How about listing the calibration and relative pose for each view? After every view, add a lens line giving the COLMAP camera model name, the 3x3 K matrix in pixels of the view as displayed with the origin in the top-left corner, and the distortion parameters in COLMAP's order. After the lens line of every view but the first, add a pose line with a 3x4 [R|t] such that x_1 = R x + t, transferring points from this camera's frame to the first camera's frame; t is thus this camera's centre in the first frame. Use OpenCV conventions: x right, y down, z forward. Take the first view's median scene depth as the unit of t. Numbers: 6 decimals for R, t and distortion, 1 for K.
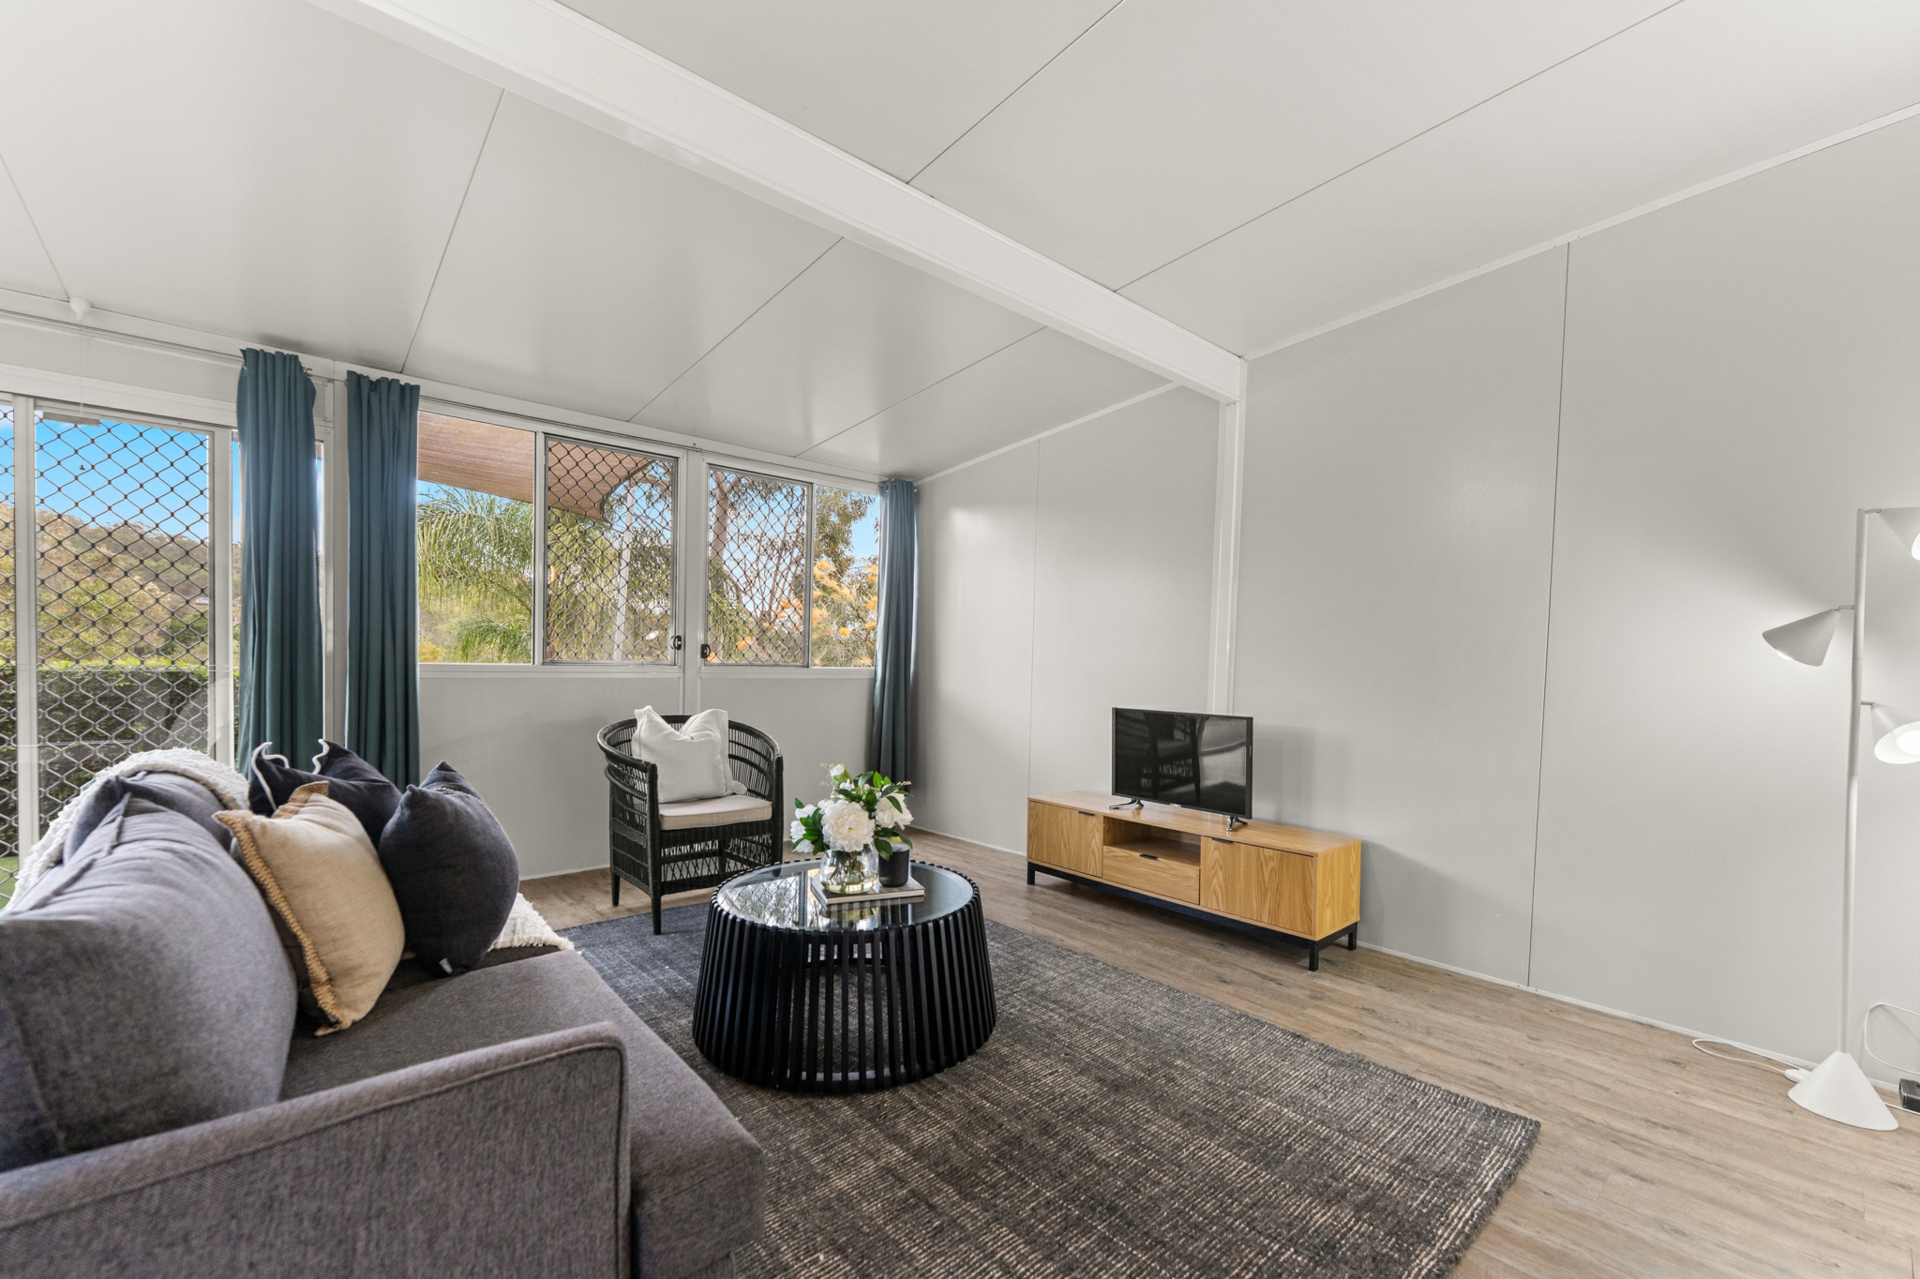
lens RADIAL K [[780.6, 0, 970.7], [0, 780.6, 679.9], [0, 0, 1]] dist [0.003360, -0.001493]
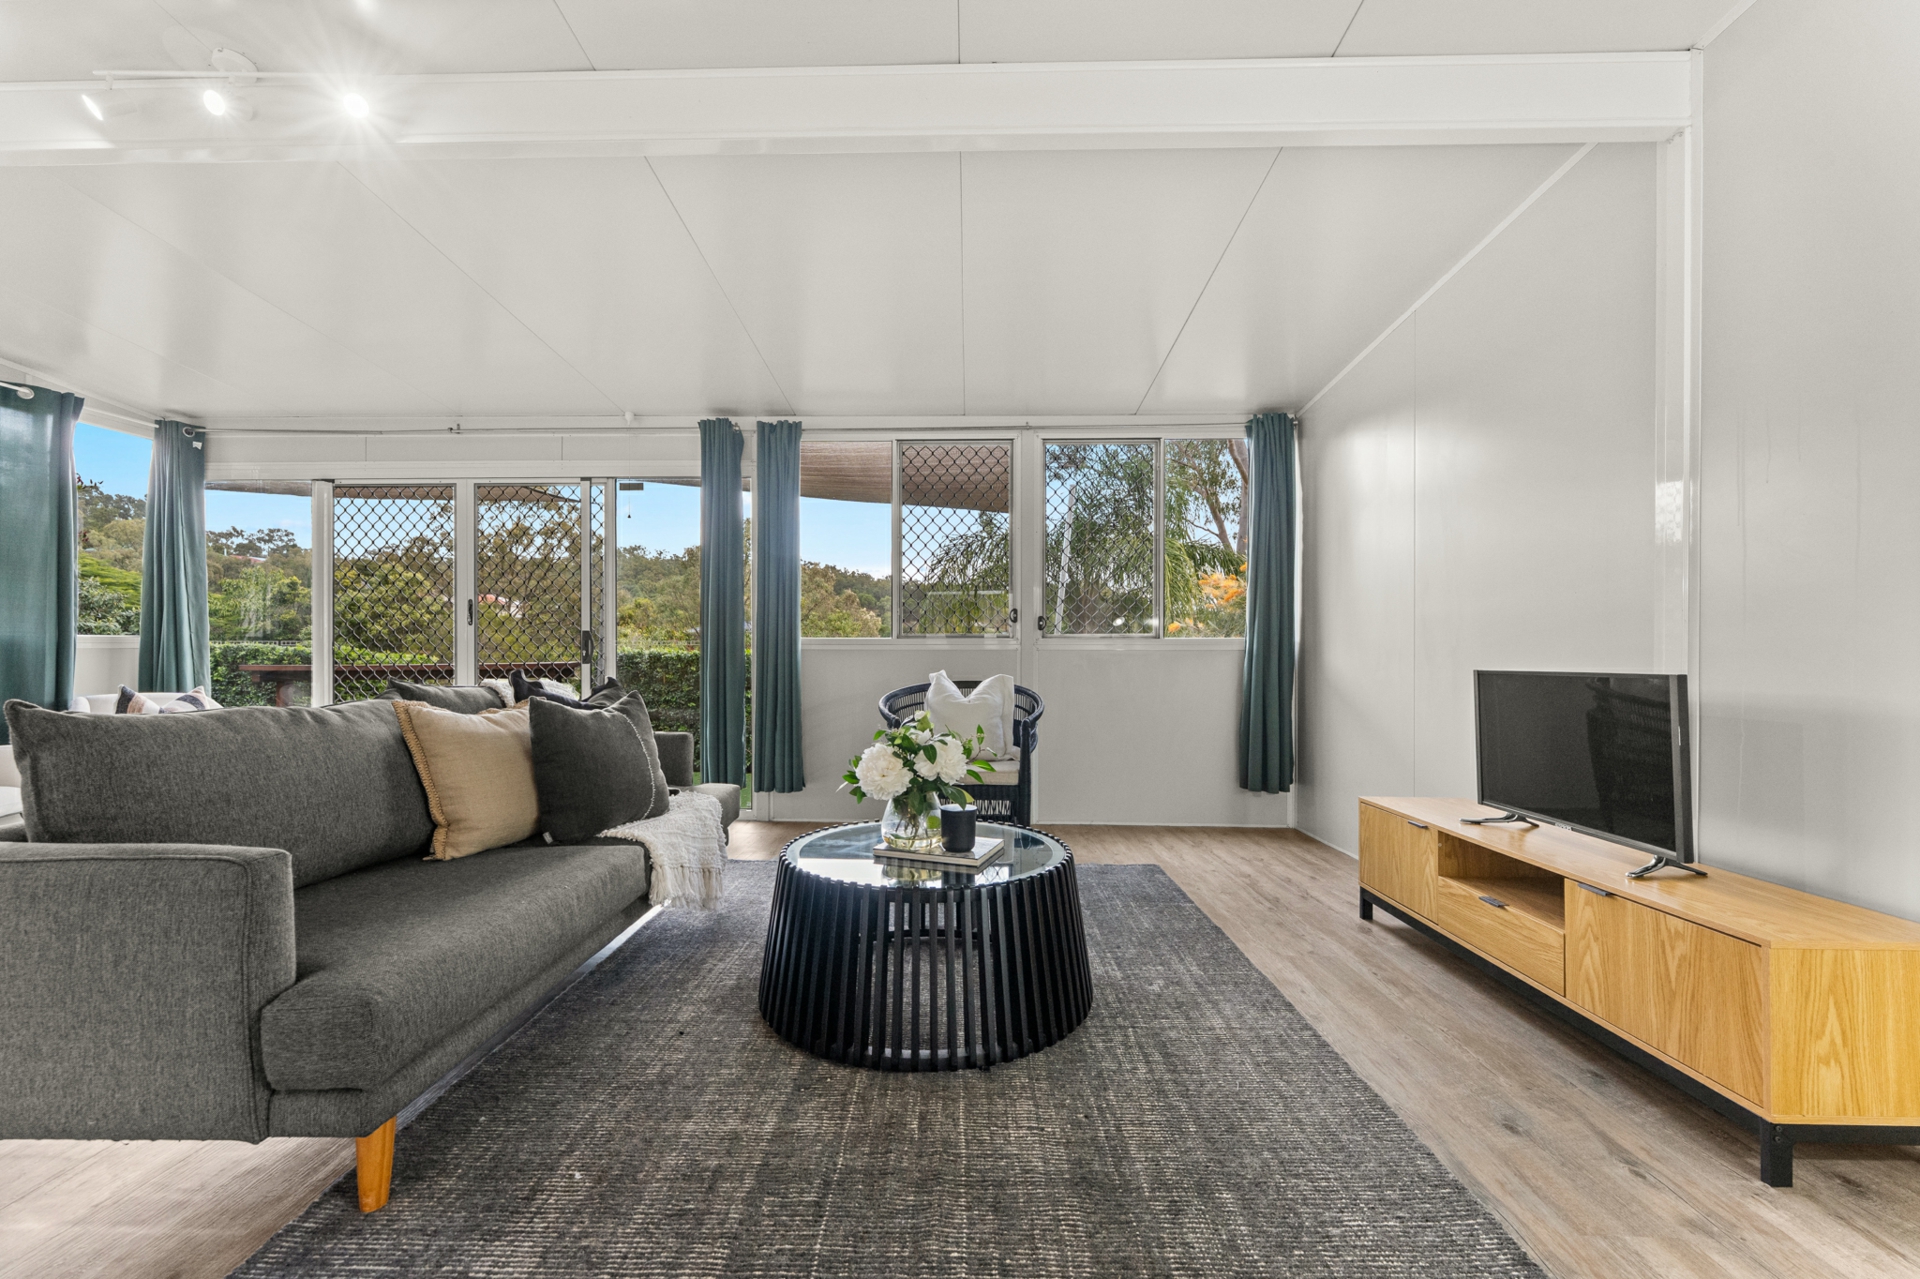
lens RADIAL K [[780.6, 0, 948.3], [0, 780.6, 648.5], [0, 0, 1]] dist [0.003360, -0.001493]
pose [[0.731921, -0.027543, -0.680833, 0.353475], [-0.001866, 0.999098, -0.042424, 0.053508], [0.681387, 0.032321, 0.731209, 0.249589]]
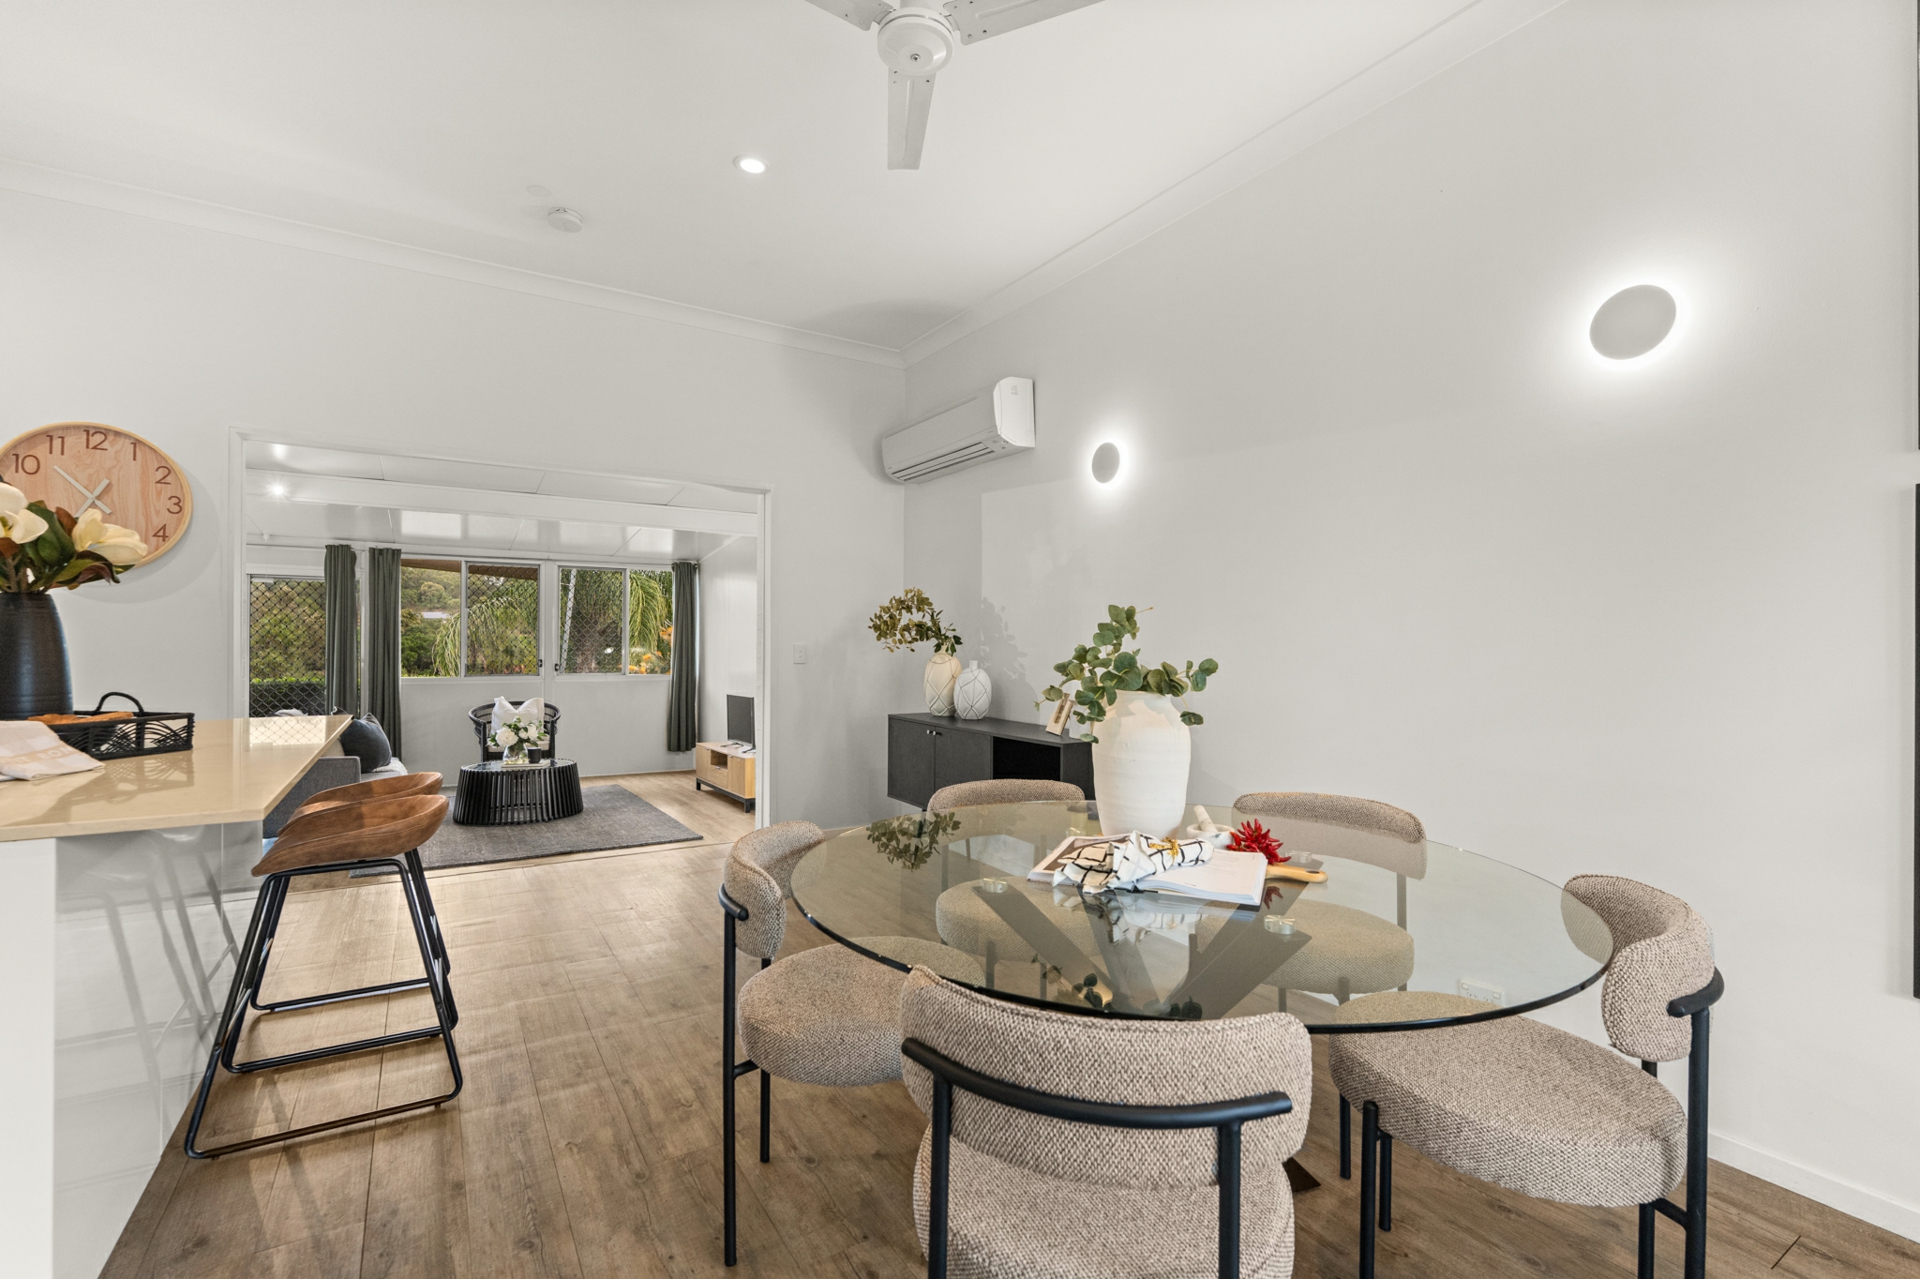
lens RADIAL K [[824.5, 0, 953.5], [0, 824.5, 647.5], [0, 0, 1]] dist [-0.002581, -0.000169]
pose [[0.987559, -0.022895, -0.155571, 1.204453], [0.016966, 0.999082, -0.039330, 0.011029], [0.156328, 0.036202, 0.987041, -1.044071]]
